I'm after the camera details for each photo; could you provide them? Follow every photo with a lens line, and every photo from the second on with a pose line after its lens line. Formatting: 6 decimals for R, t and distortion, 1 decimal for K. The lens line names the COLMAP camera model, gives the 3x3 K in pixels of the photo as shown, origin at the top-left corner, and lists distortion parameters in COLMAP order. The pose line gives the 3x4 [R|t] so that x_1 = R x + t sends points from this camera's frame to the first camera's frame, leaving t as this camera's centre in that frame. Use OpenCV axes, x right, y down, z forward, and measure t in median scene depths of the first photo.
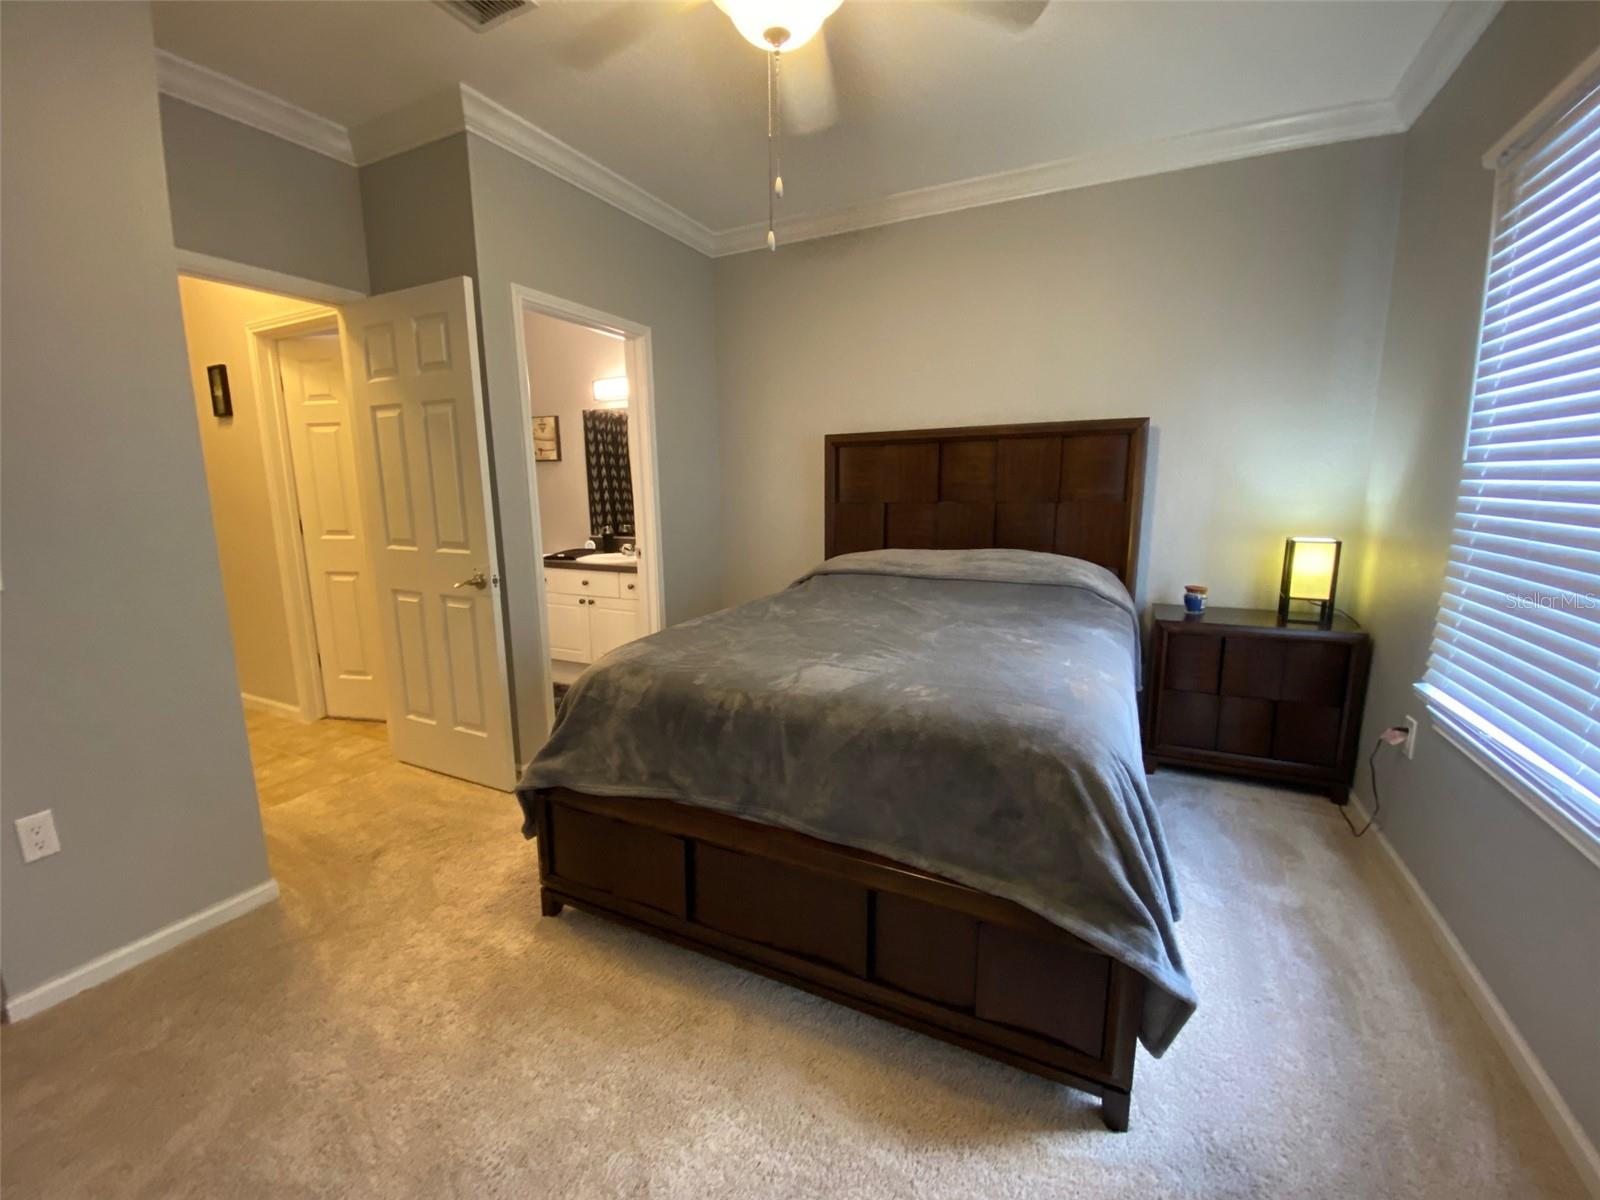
lens RADIAL K [[647.5, 0, 815.8], [0, 647.5, 605.3], [0, 0, 1]] dist [0.008241, -0.014644]
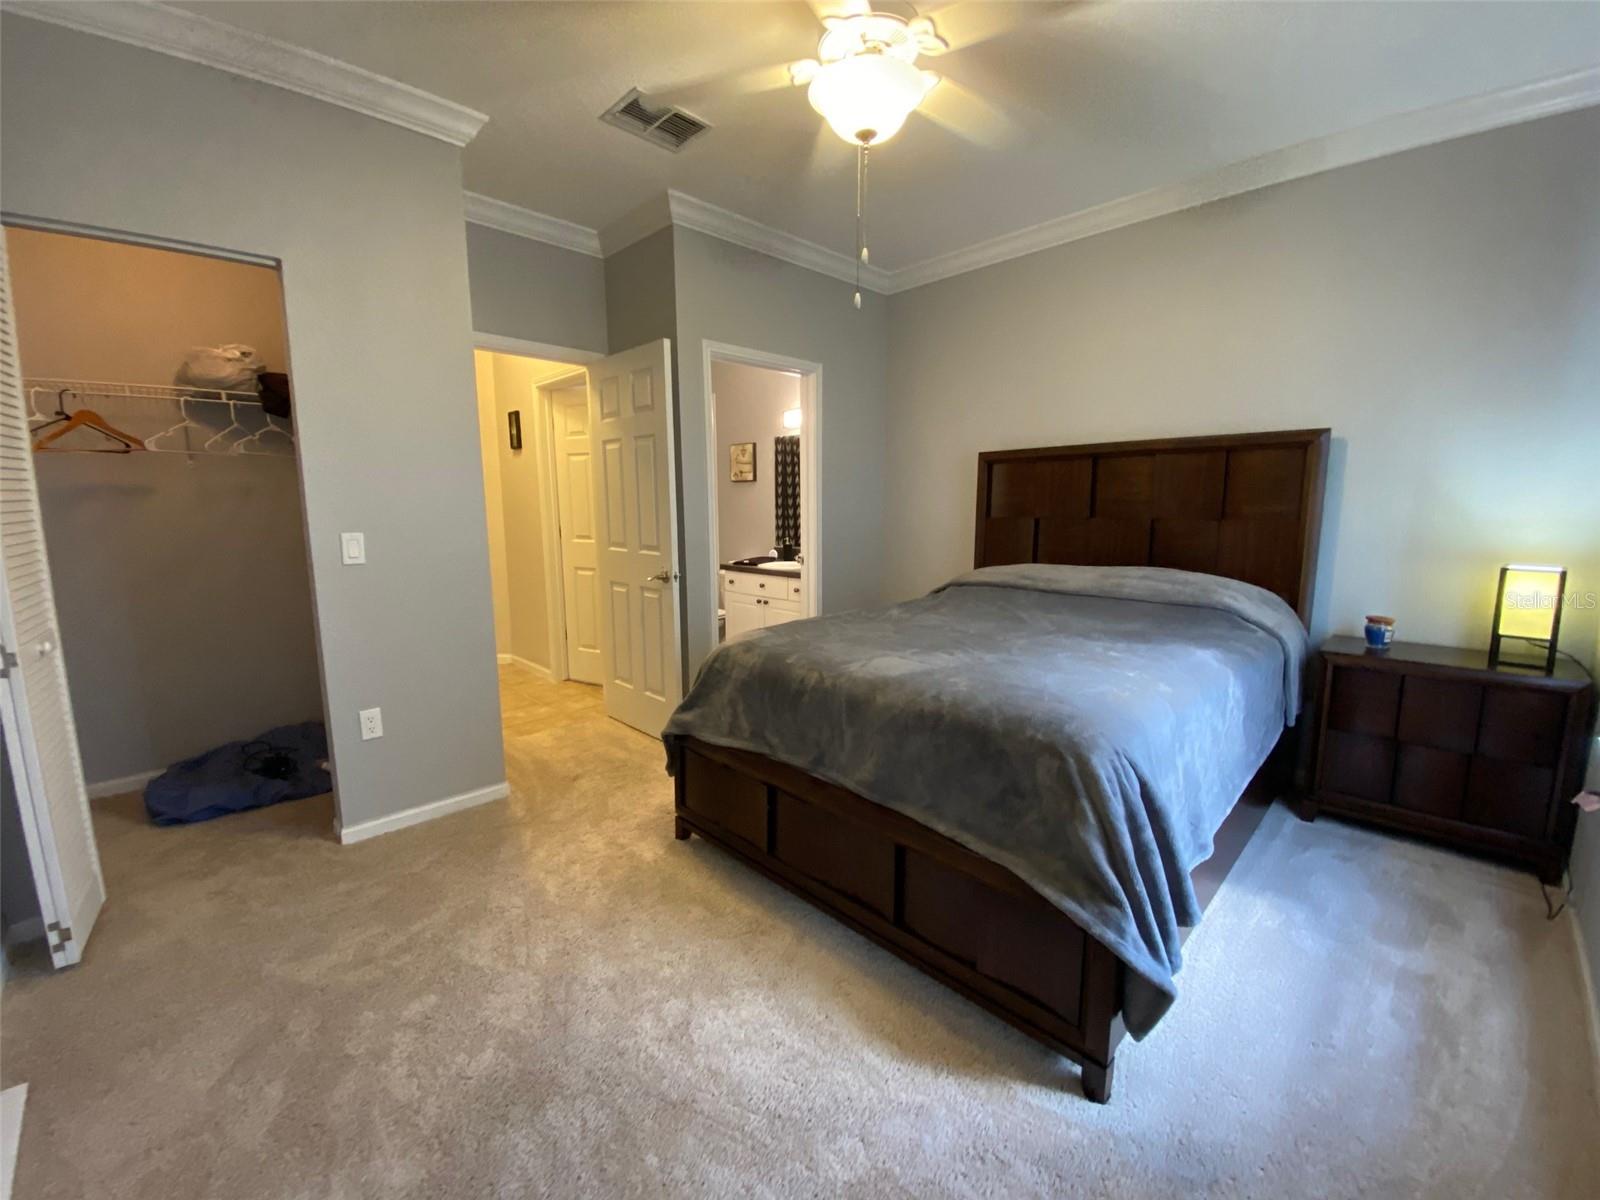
lens RADIAL K [[647.5, 0, 823.7], [0, 647.5, 608.1], [0, 0, 1]] dist [0.008241, -0.014644]
pose [[0.947269, 0.054606, -0.315753, 0.187516], [-0.061442, 0.998042, -0.011729, 0.021196], [0.314495, 0.030511, 0.948769, -0.102194]]
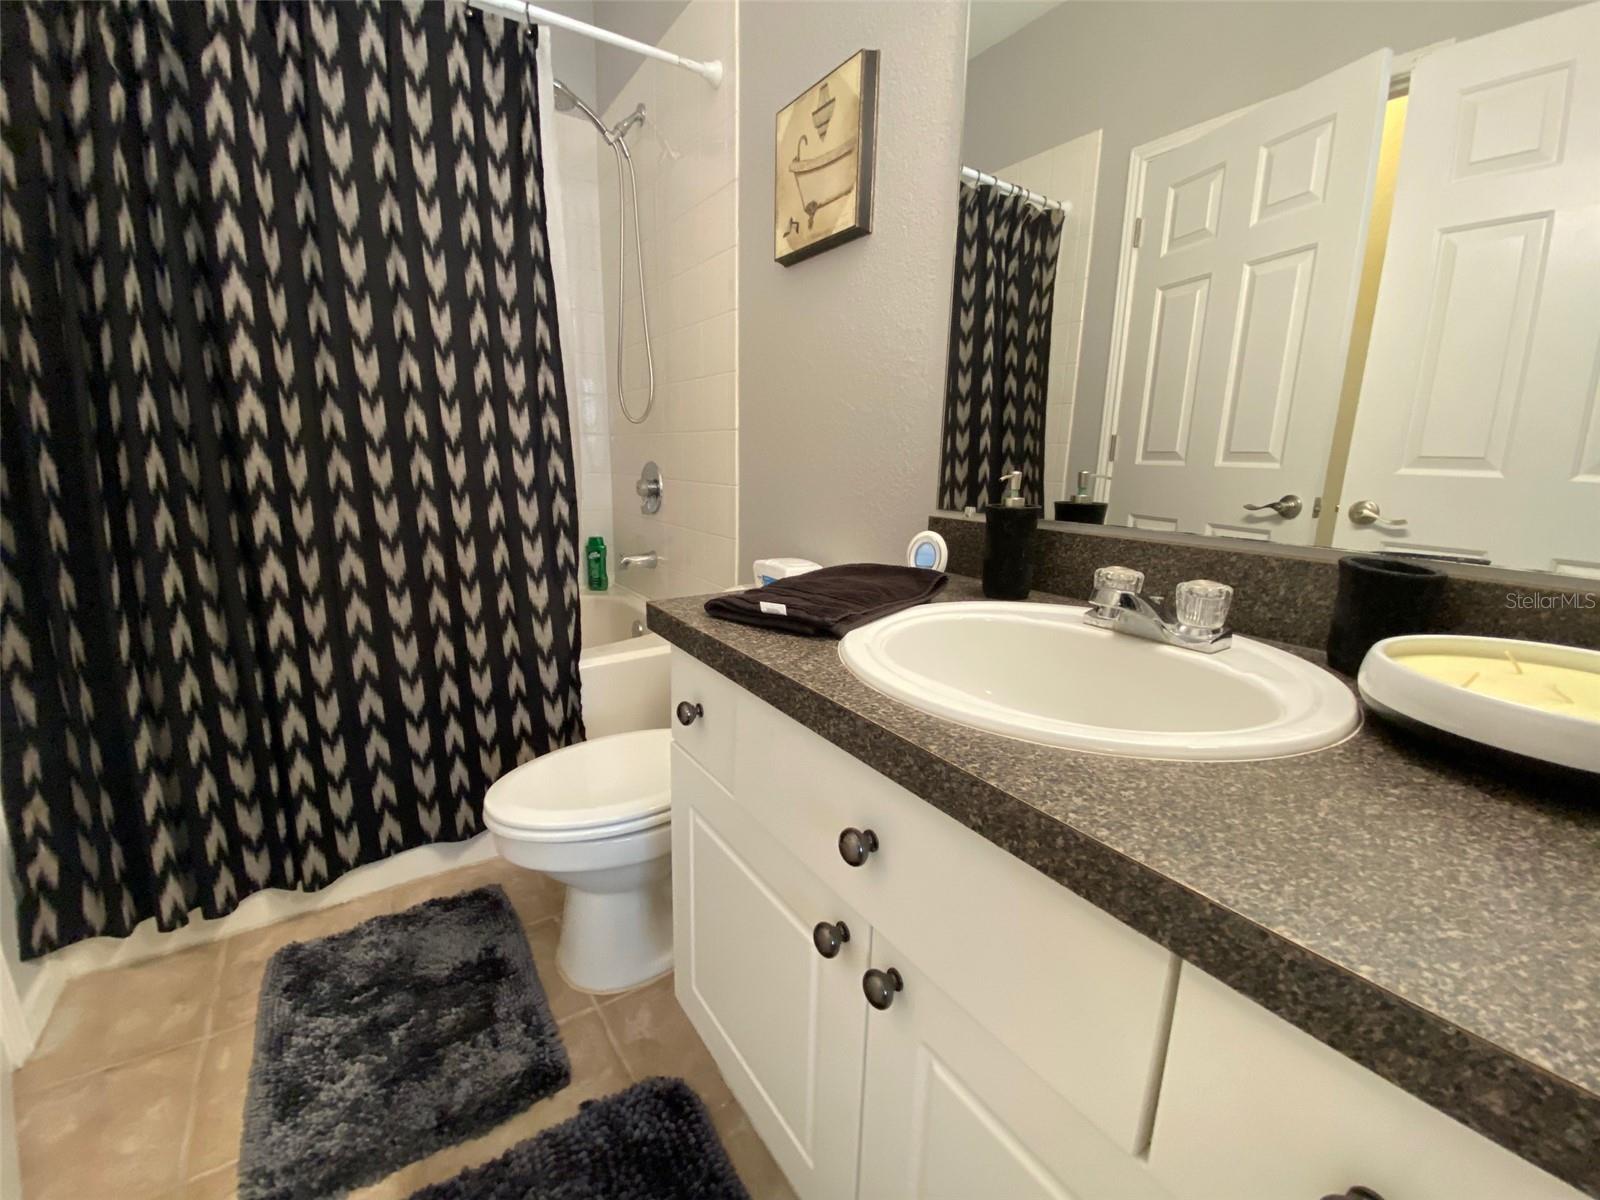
lens RADIAL K [[647.5, 0, 805.6], [0, 647.5, 602.6], [0, 0, 1]] dist [0.008241, -0.014644]
pose [[0.862146, 0.136444, -0.487942, -0.490088], [-0.120665, 0.990640, 0.063811, -0.152921], [0.492082, 0.003863, 0.870540, 1.406767]]
